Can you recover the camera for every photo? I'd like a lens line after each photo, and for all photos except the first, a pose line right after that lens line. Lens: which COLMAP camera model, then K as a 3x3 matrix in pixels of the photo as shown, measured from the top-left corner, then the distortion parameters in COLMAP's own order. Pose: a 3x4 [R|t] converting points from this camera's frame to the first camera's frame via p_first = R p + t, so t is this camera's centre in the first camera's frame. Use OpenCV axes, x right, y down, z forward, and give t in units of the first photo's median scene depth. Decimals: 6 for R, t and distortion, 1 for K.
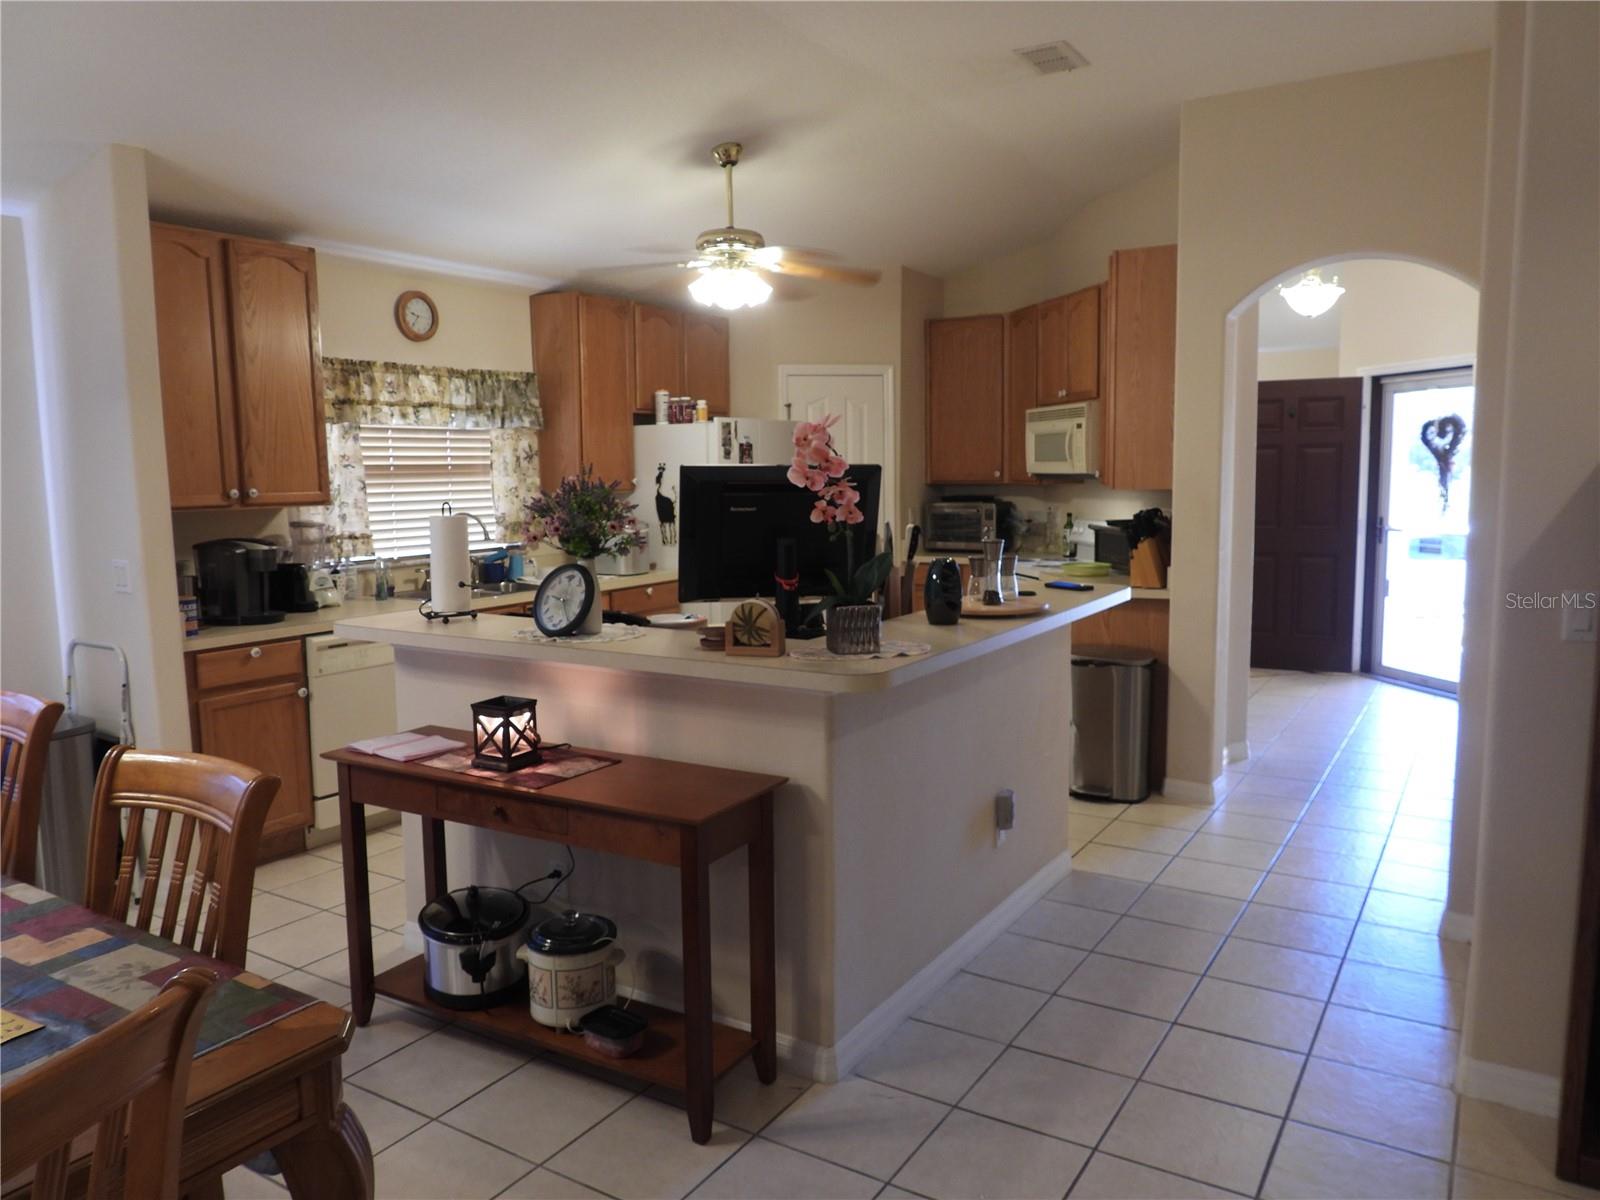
lens RADIAL K [[1146.0, 0, 800.0], [0, 1146.0, 600.0], [0, 0, 1]] dist [-0.017769, 0.001062]
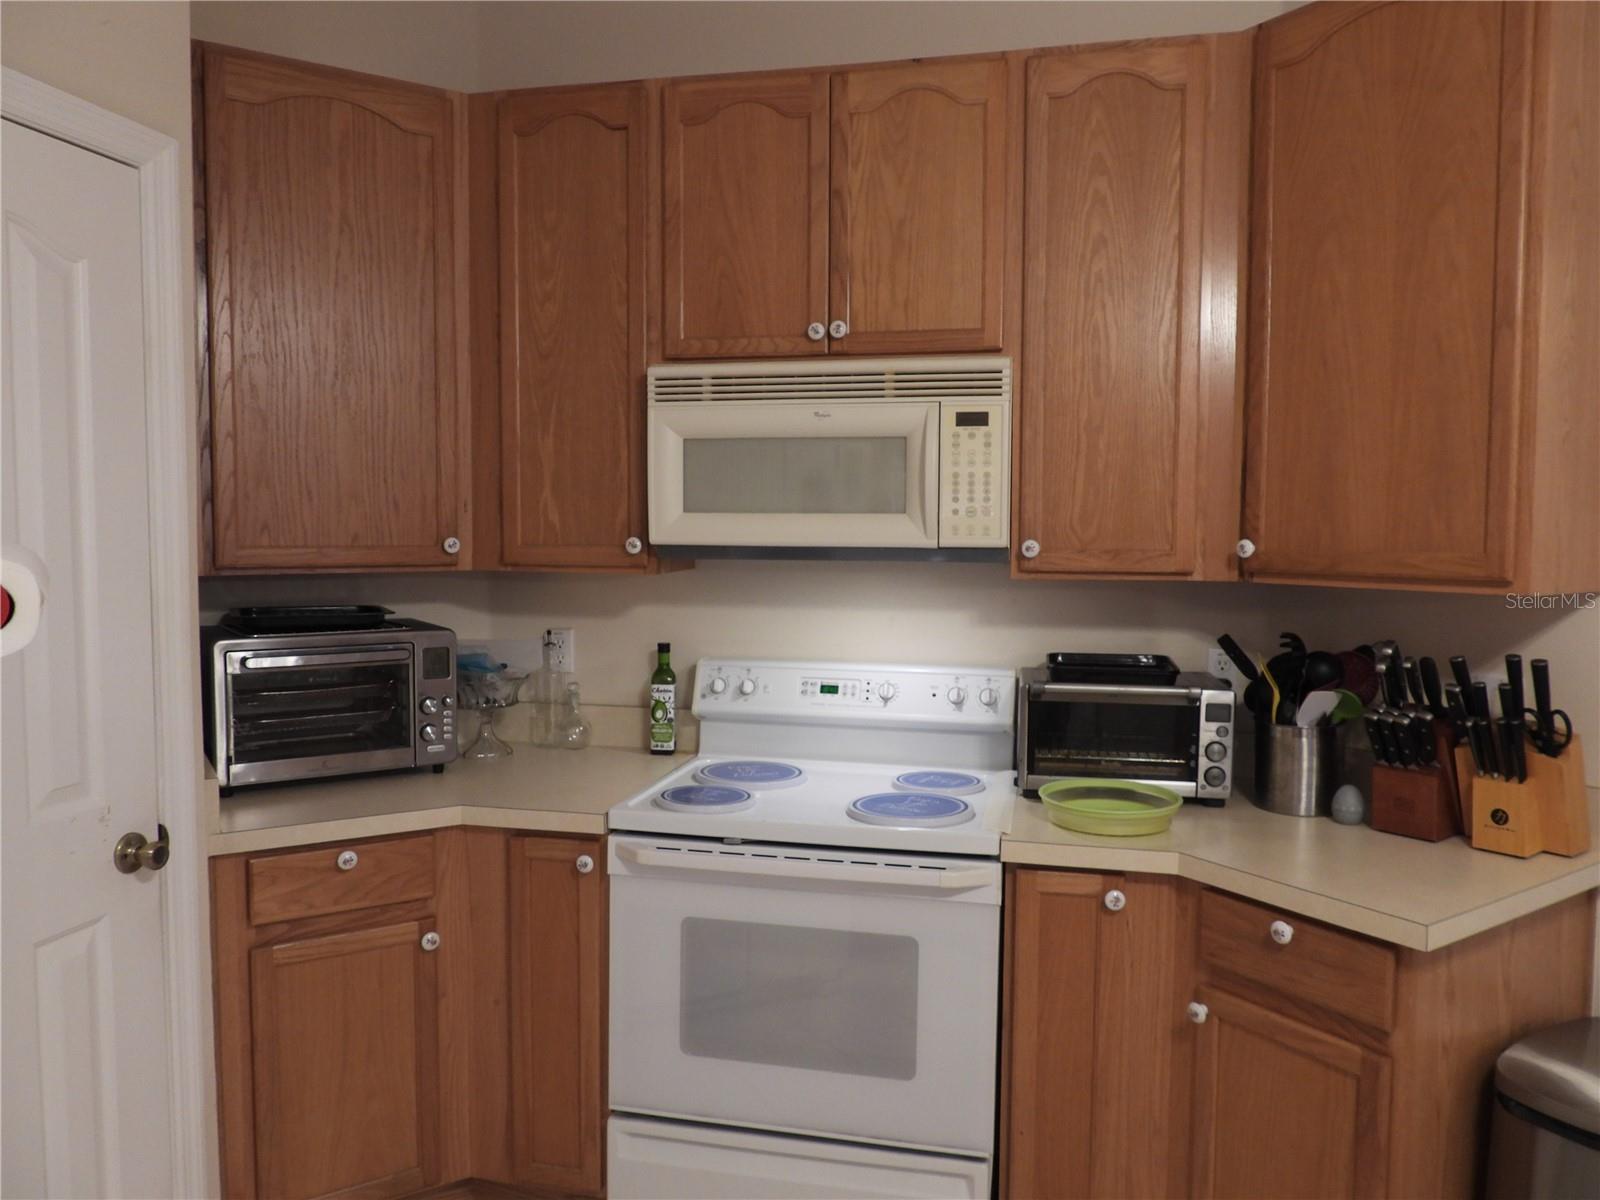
lens RADIAL K [[1136.4, 0, 800.0], [0, 1136.4, 600.0], [0, 0, 1]] dist [-0.014317, -0.001142]
pose [[0.429295, -0.042788, 0.902150, -0.114253], [0.092538, 0.995704, 0.003190, -0.099654], [-0.898411, 0.082113, 0.431410, 0.892733]]
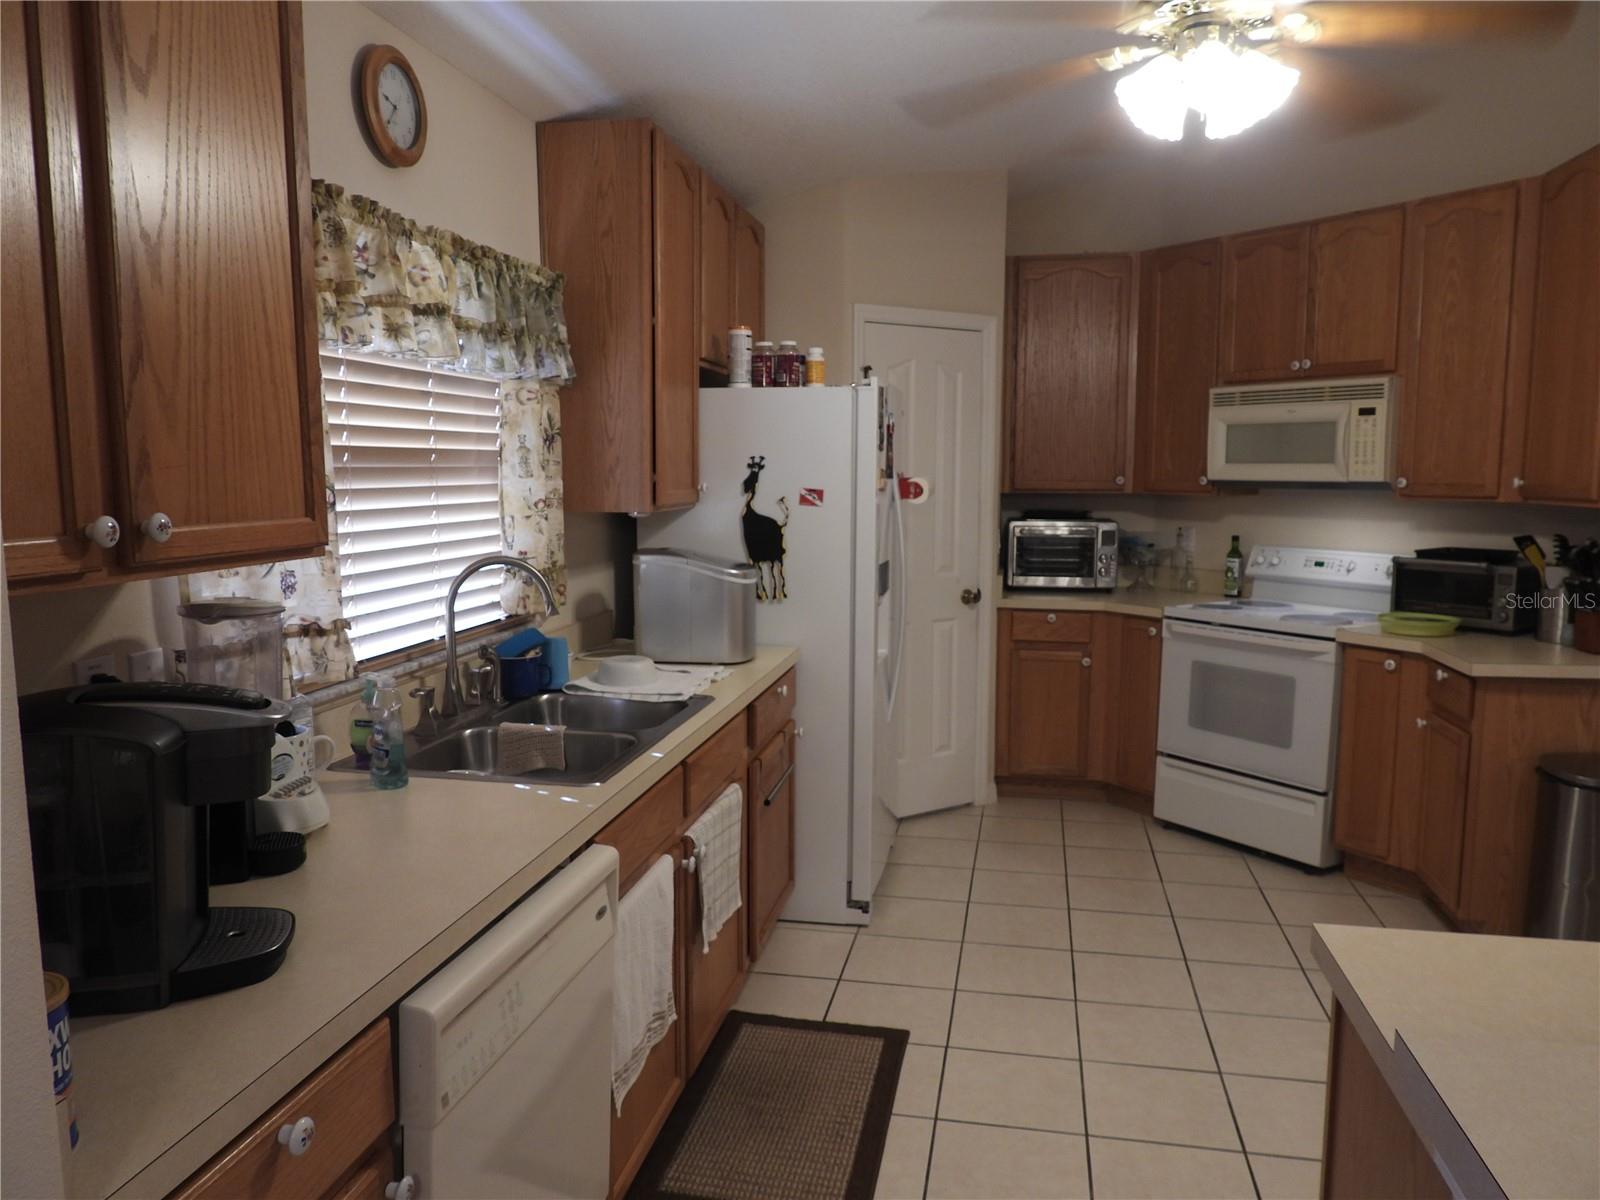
lens RADIAL K [[1146.0, 0, 800.0], [0, 1146.0, 600.0], [0, 0, 1]] dist [-0.017769, 0.001062]
pose [[0.934693, -0.027951, 0.354354, -0.312902], [0.028859, 0.999580, 0.002722, -0.051584], [-0.354281, 0.007682, 0.935107, 0.484864]]
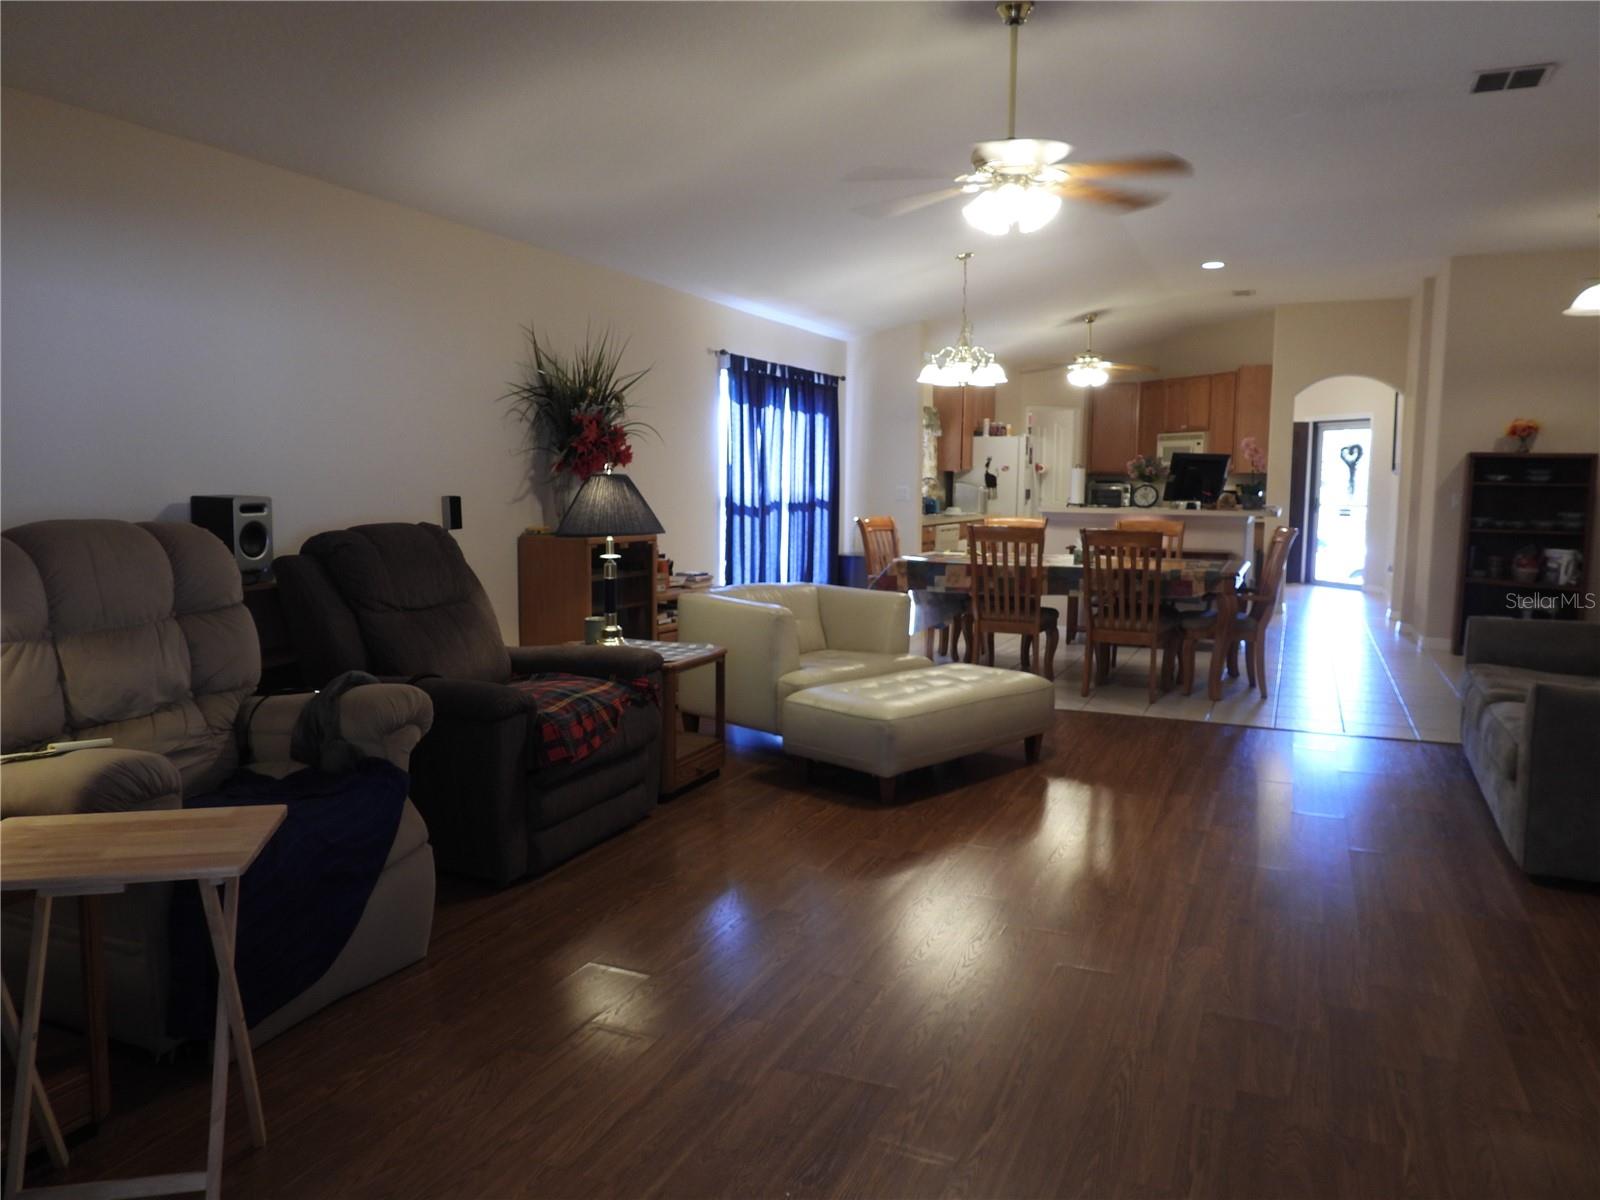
lens RADIAL K [[1146.0, 0, 800.0], [0, 1146.0, 600.0], [0, 0, 1]] dist [-0.017769, 0.001062]
pose [[0.988851, 0.008291, 0.148680, -0.746620], [-0.006572, 0.999906, -0.012048, 0.152180], [-0.148766, 0.010937, 0.988812, -0.884642]]
